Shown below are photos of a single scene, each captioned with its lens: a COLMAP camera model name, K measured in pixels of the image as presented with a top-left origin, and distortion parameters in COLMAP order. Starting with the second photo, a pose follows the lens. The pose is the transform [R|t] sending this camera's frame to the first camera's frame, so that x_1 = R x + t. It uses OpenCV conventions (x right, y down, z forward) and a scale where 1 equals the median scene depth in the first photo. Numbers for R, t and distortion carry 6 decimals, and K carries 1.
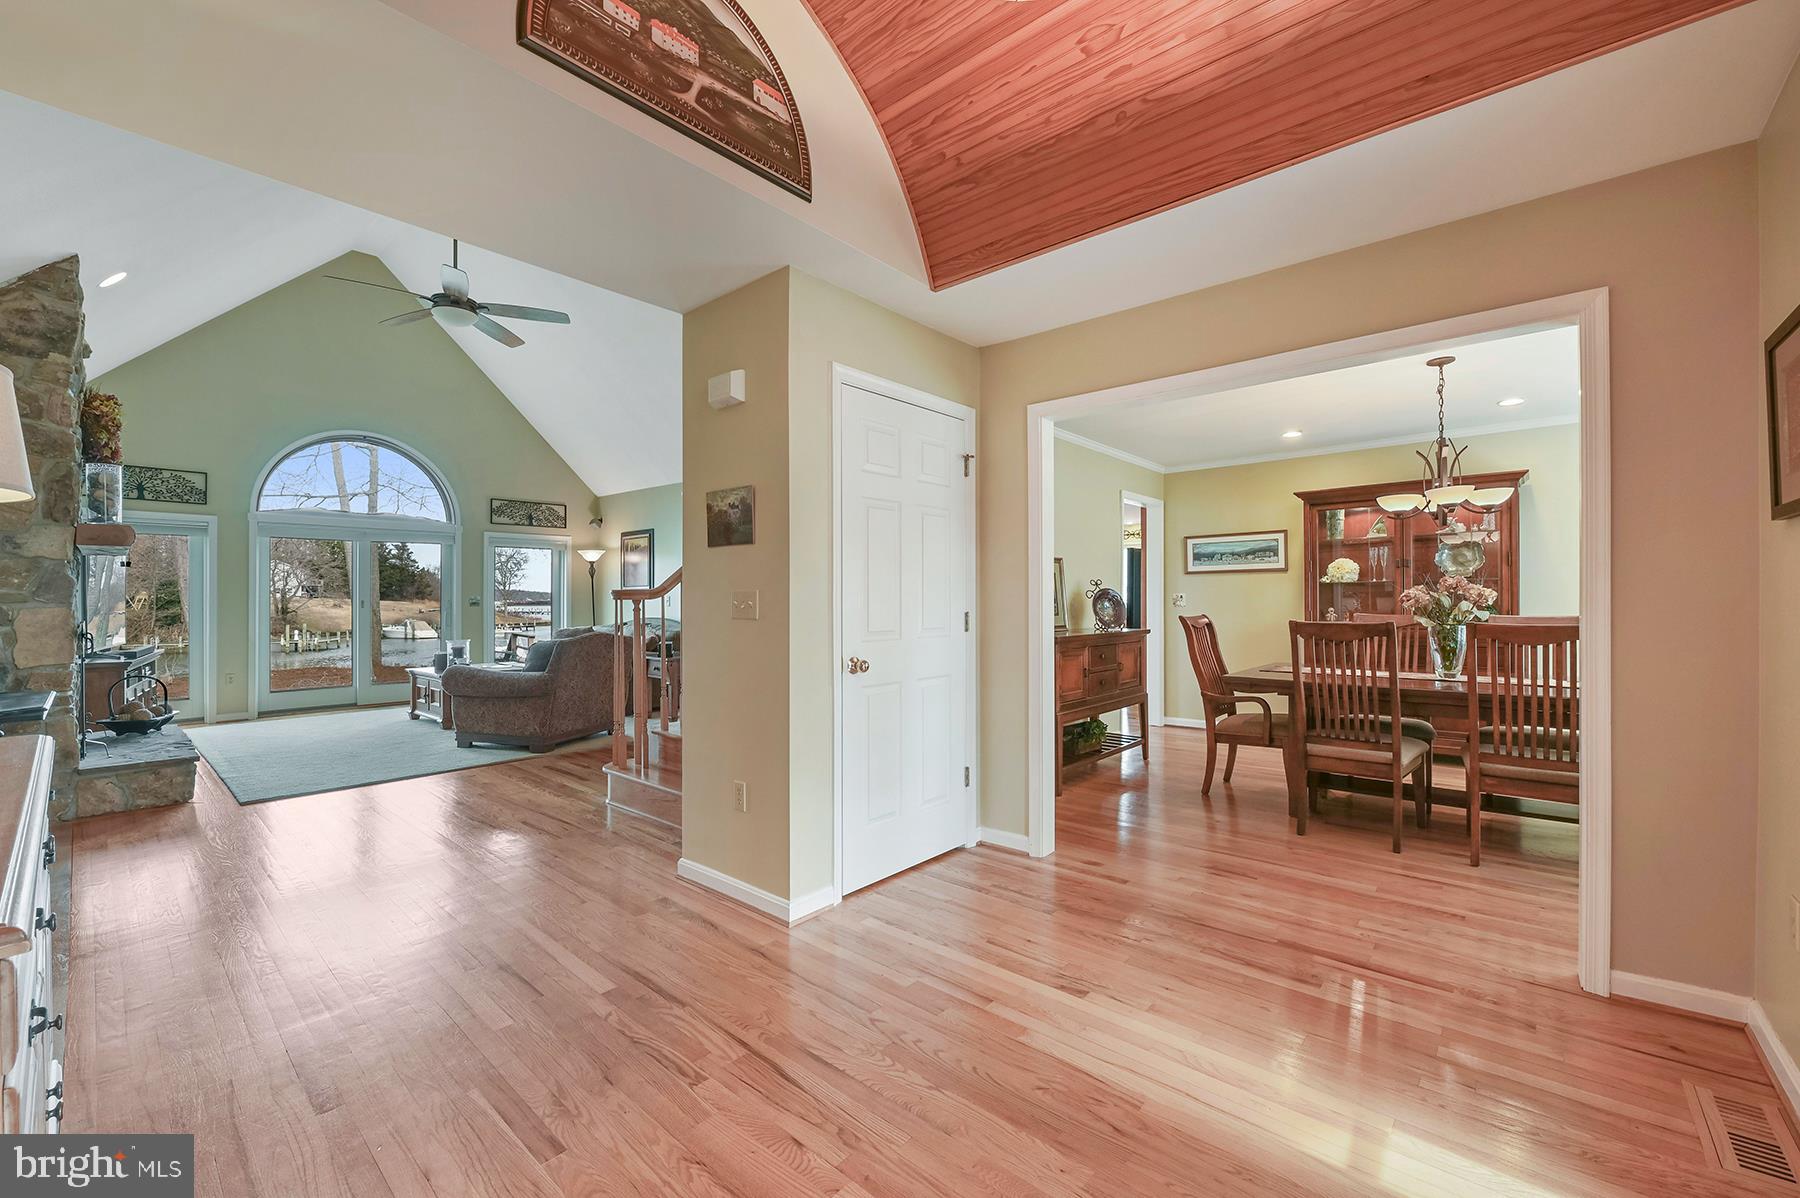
lens RADIAL K [[735.9, 0, 910.2], [0, 735.9, 610.9], [0, 0, 1]] dist [-0.015994, -0.000353]
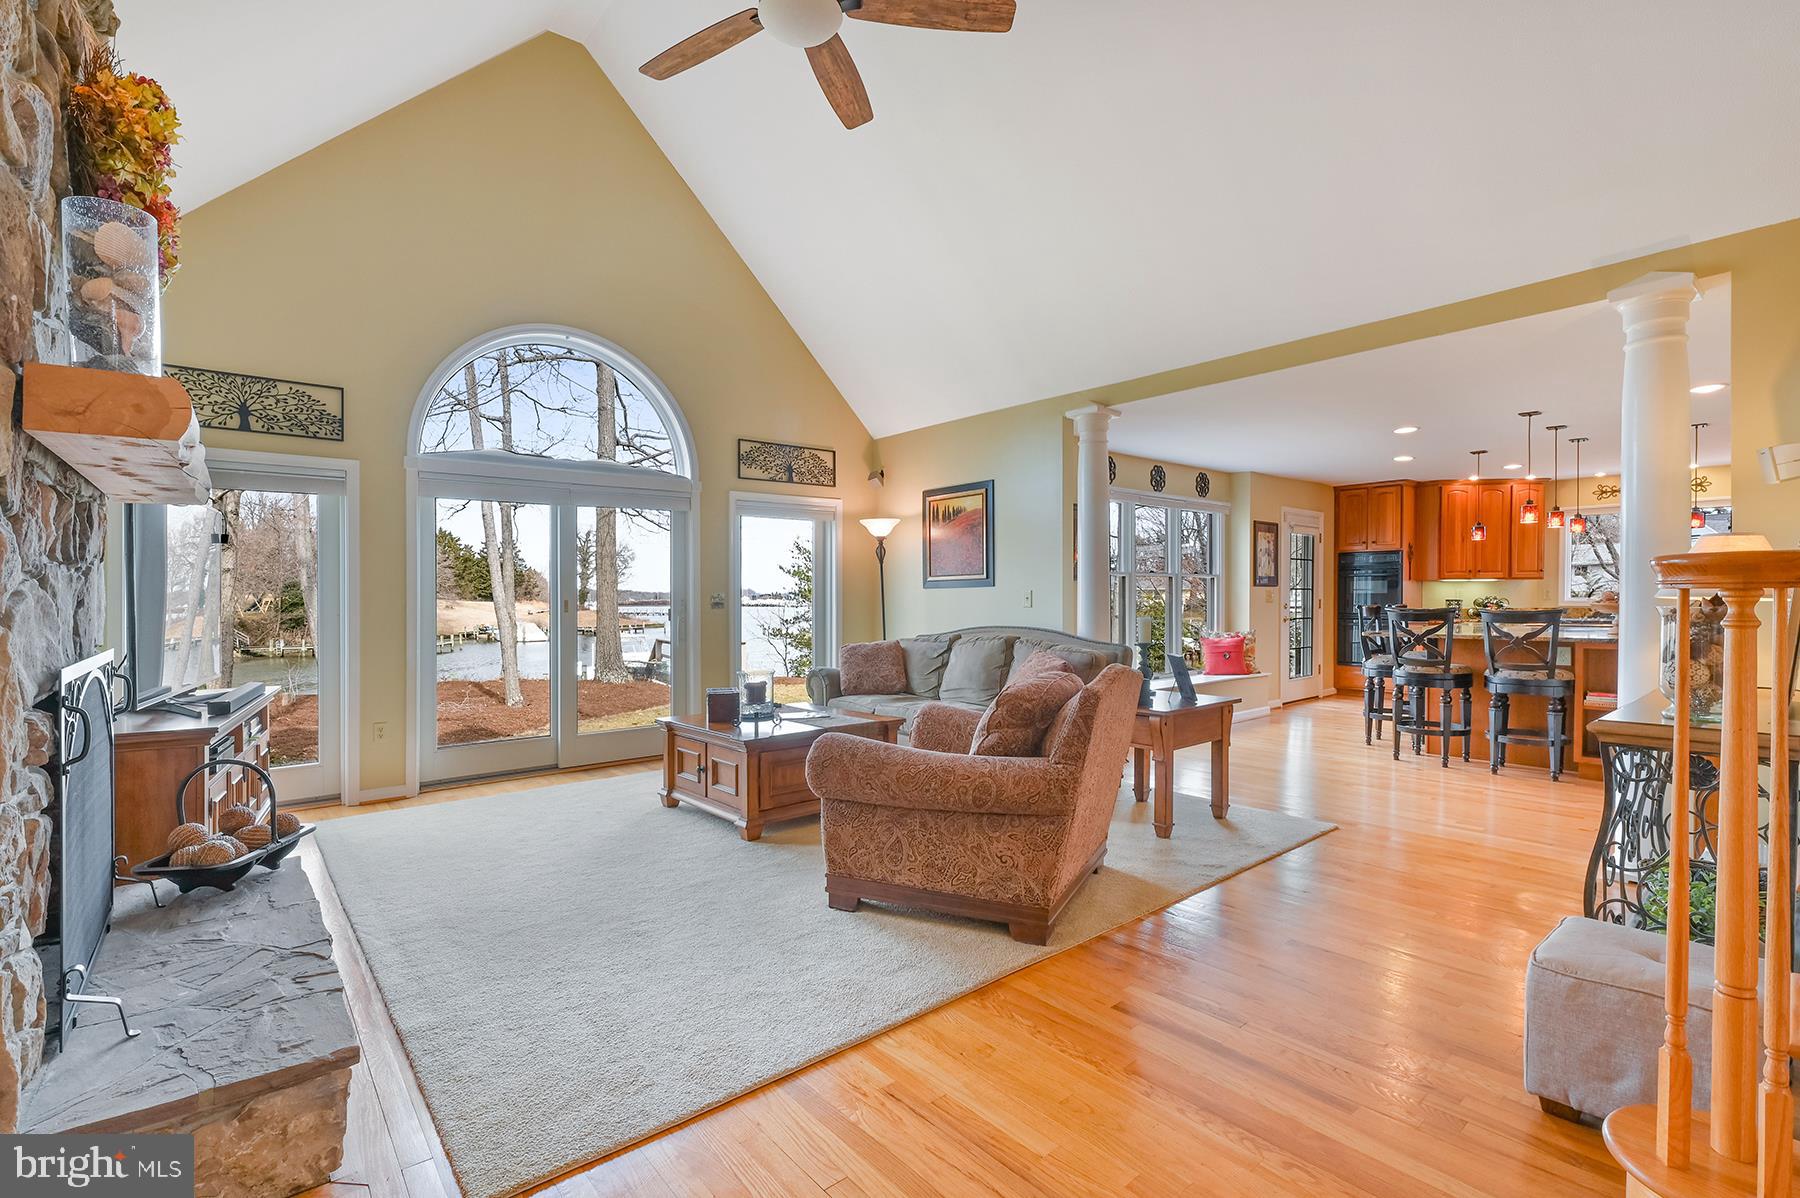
lens RADIAL K [[823.6, 0, 913.8], [0, 823.6, 608.4], [0, 0, 1]] dist [-0.016877, 0.001467]
pose [[0.989047, -0.004228, -0.147540, -0.402085], [0.003852, 0.999989, -0.002831, -0.004074], [0.147550, 0.002231, 0.989052, 0.398168]]
